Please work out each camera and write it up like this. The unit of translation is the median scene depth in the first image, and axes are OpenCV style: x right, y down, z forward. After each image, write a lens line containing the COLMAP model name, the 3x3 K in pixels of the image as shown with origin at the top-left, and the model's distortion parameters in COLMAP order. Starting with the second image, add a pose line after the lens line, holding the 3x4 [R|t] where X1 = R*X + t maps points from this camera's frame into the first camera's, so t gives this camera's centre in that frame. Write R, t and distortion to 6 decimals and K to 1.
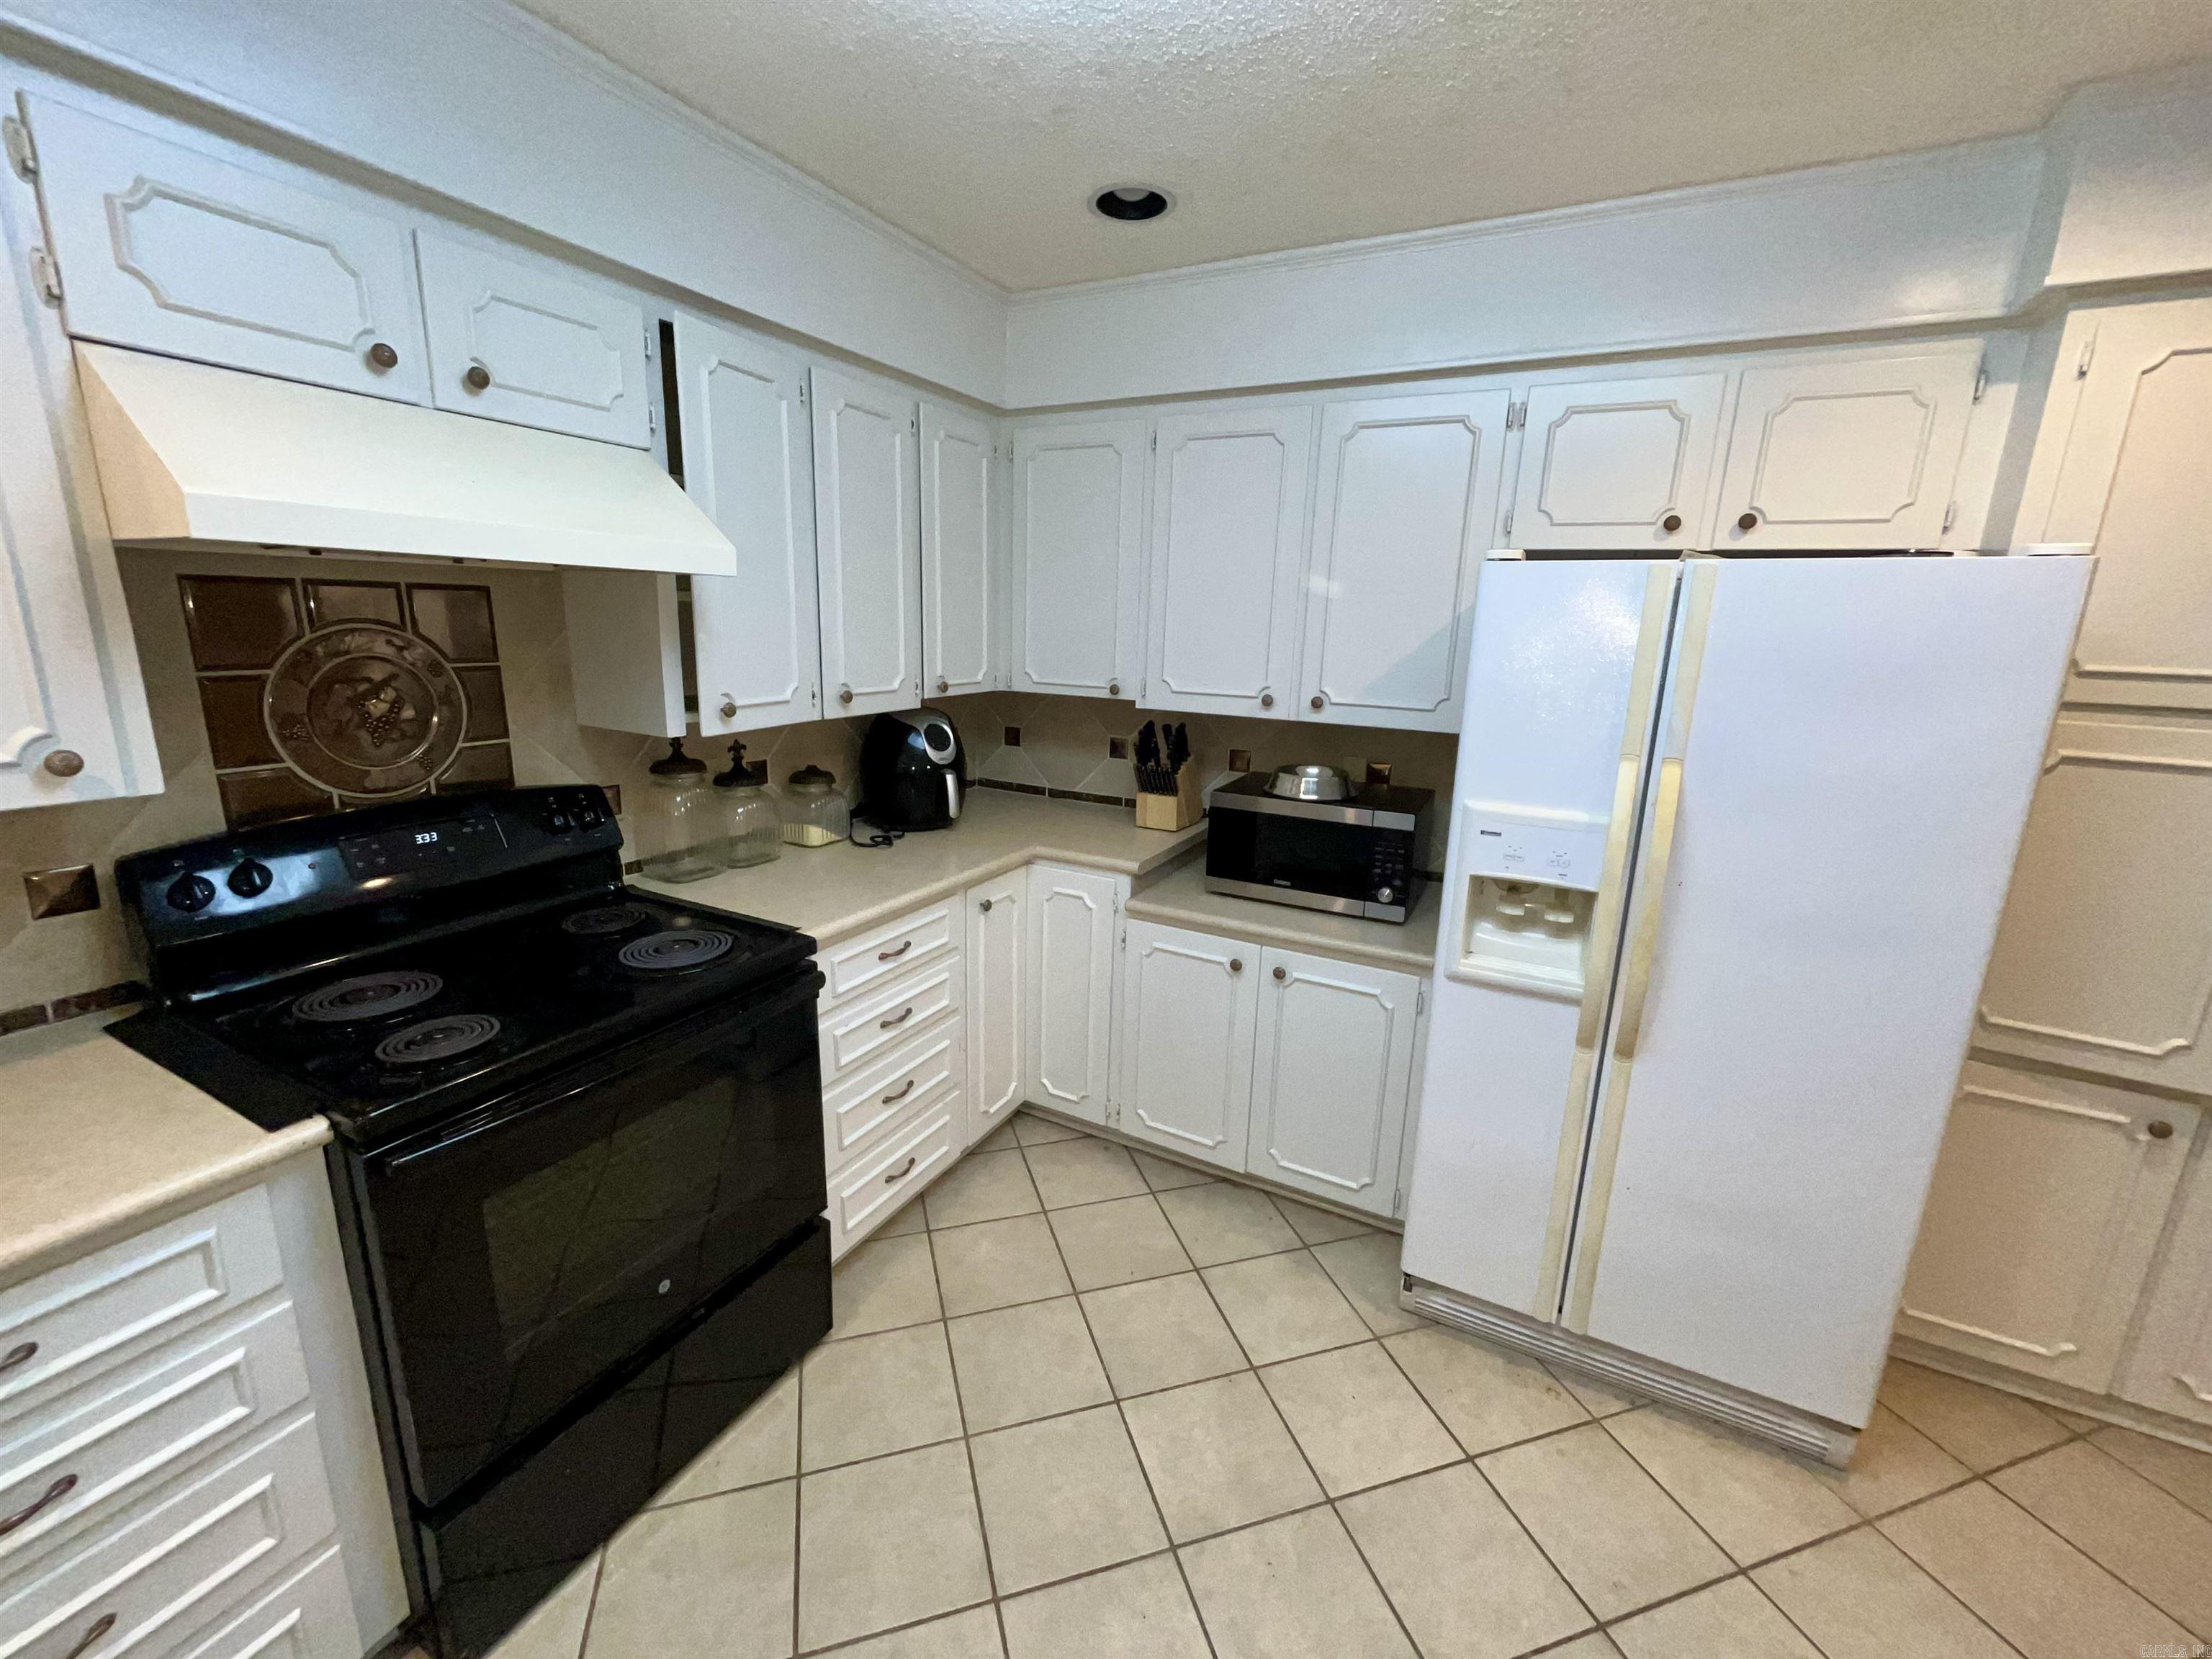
lens RADIAL K [[892.5, 0, 1099.7], [0, 892.5, 830.4], [0, 0, 1]] dist [-0.004465, -0.000275]
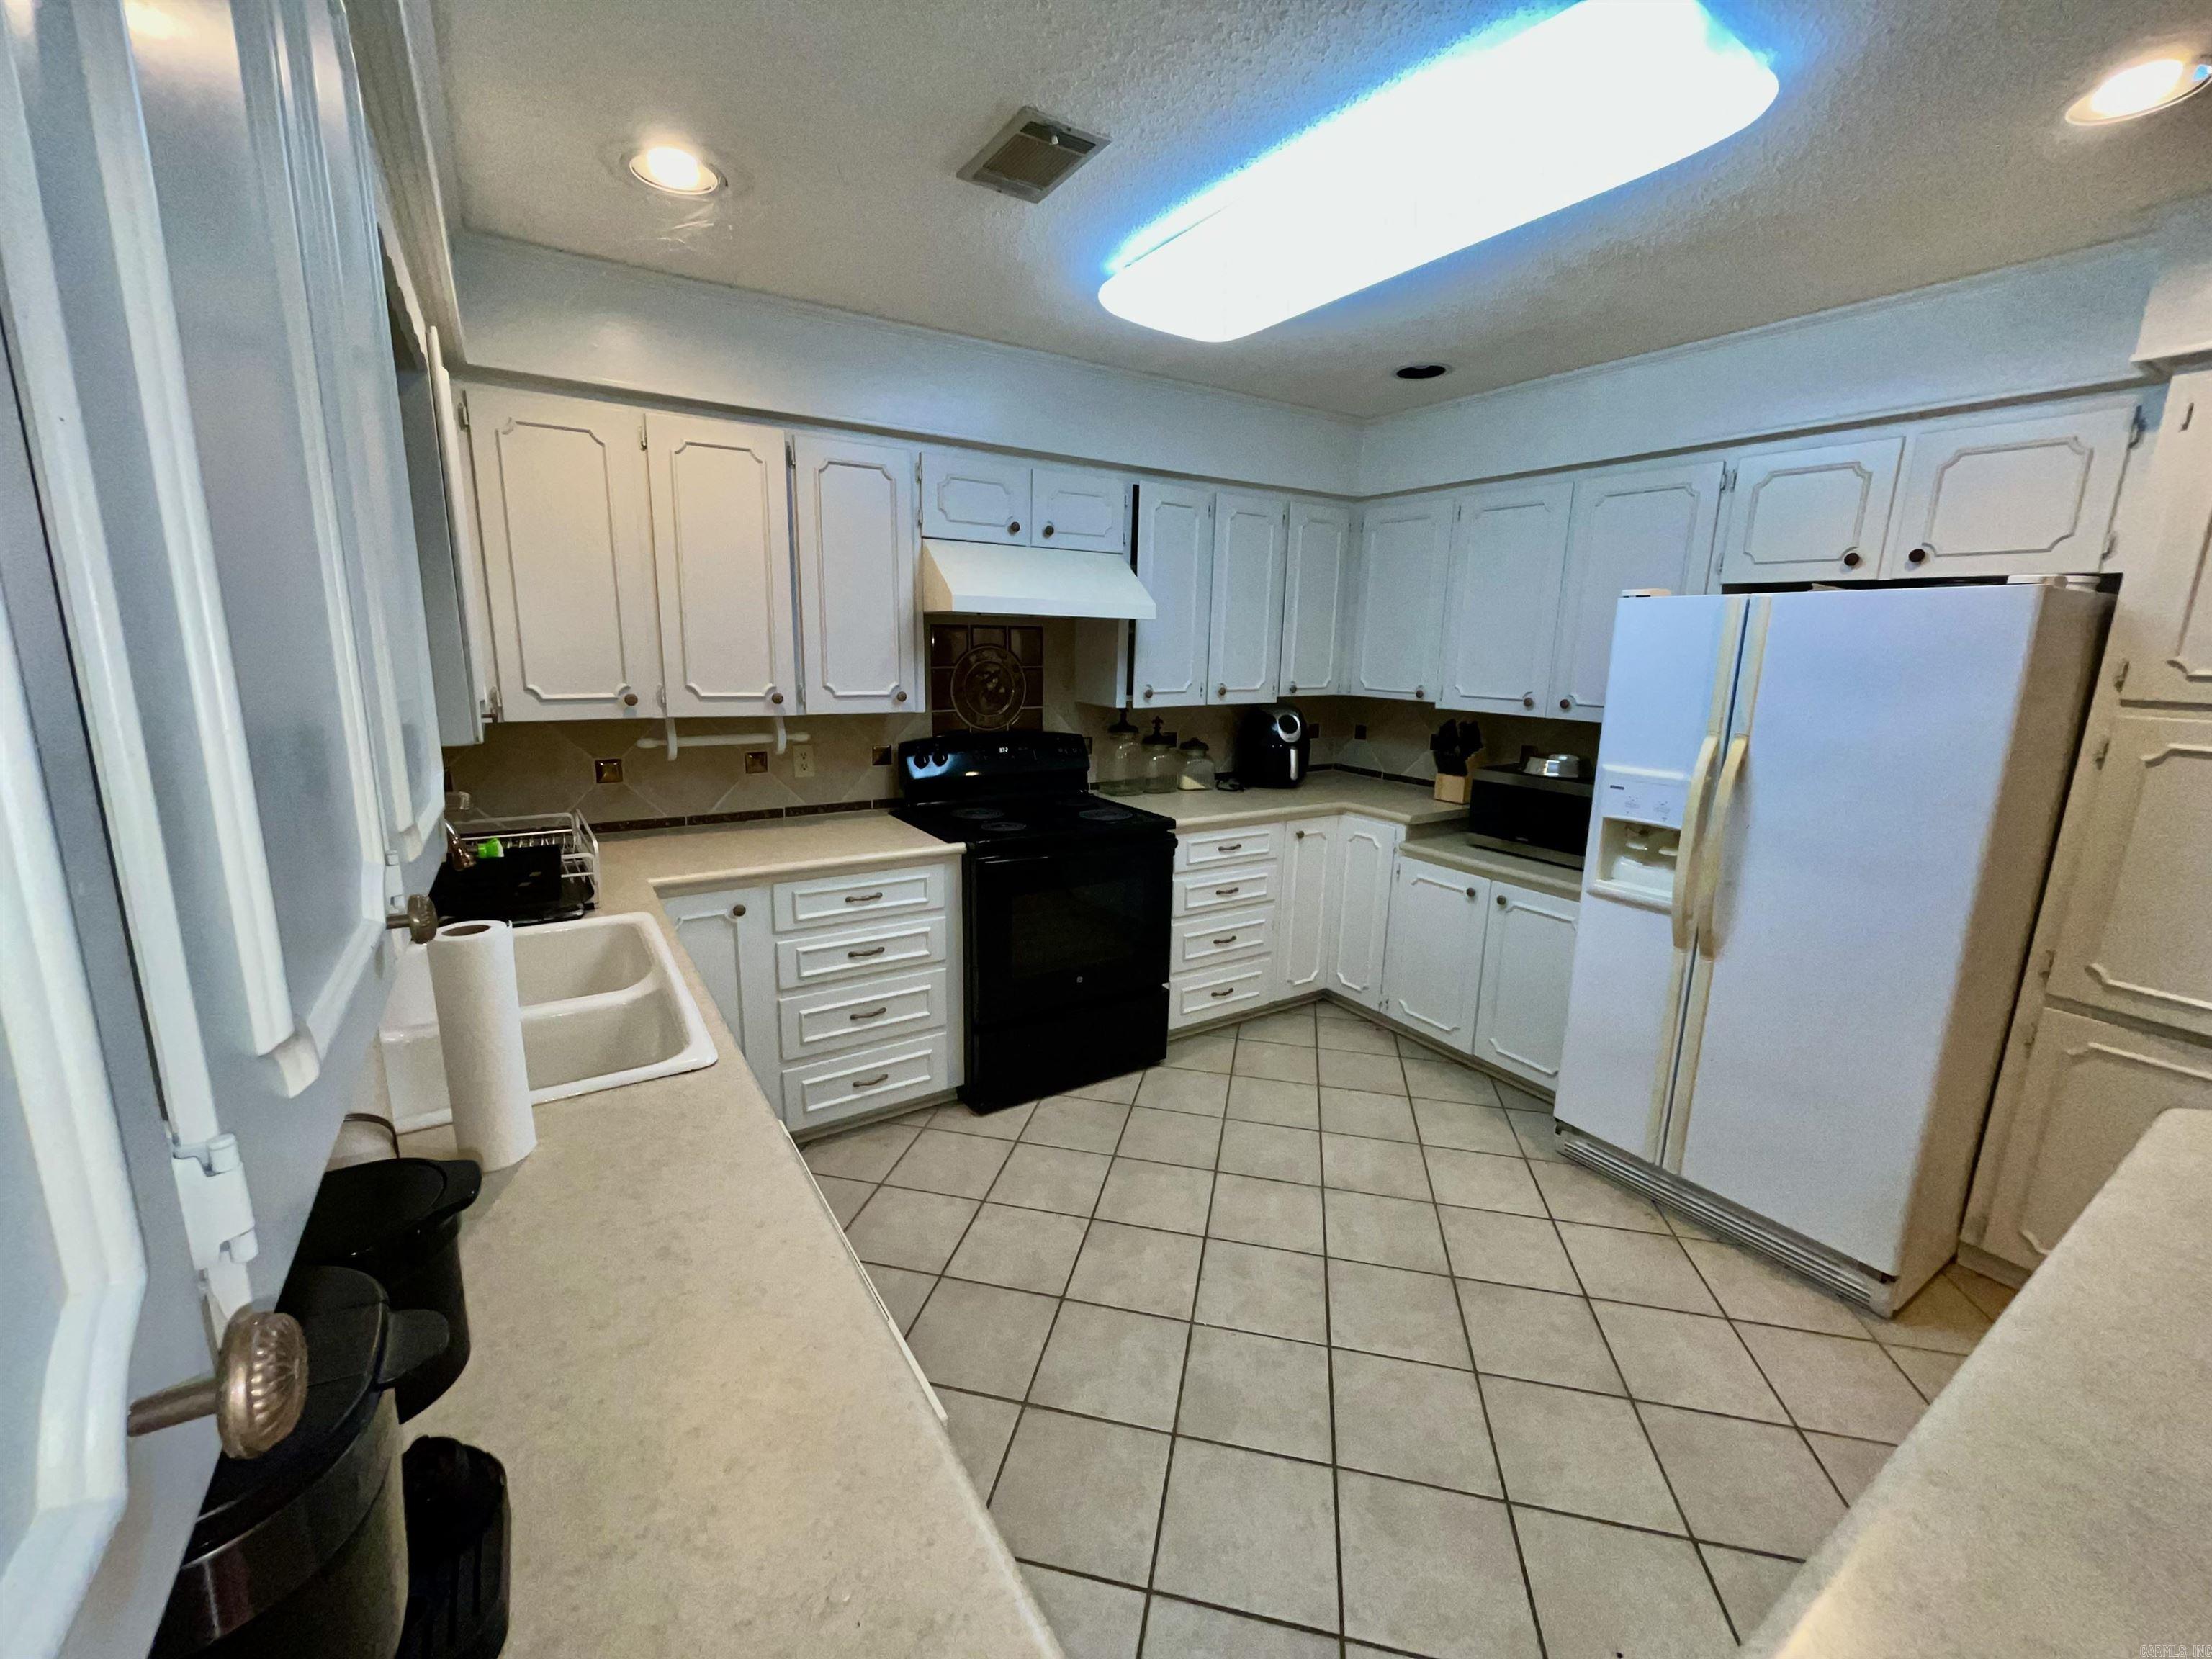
lens RADIAL K [[892.5, 0, 1109.0], [0, 892.5, 832.1], [0, 0, 1]] dist [-0.004465, -0.000275]
pose [[0.874954, 0.091406, -0.475500, 0.374173], [-0.106758, 0.994271, -0.005312, 0.151819], [0.472290, 0.055412, 0.879700, -0.567591]]
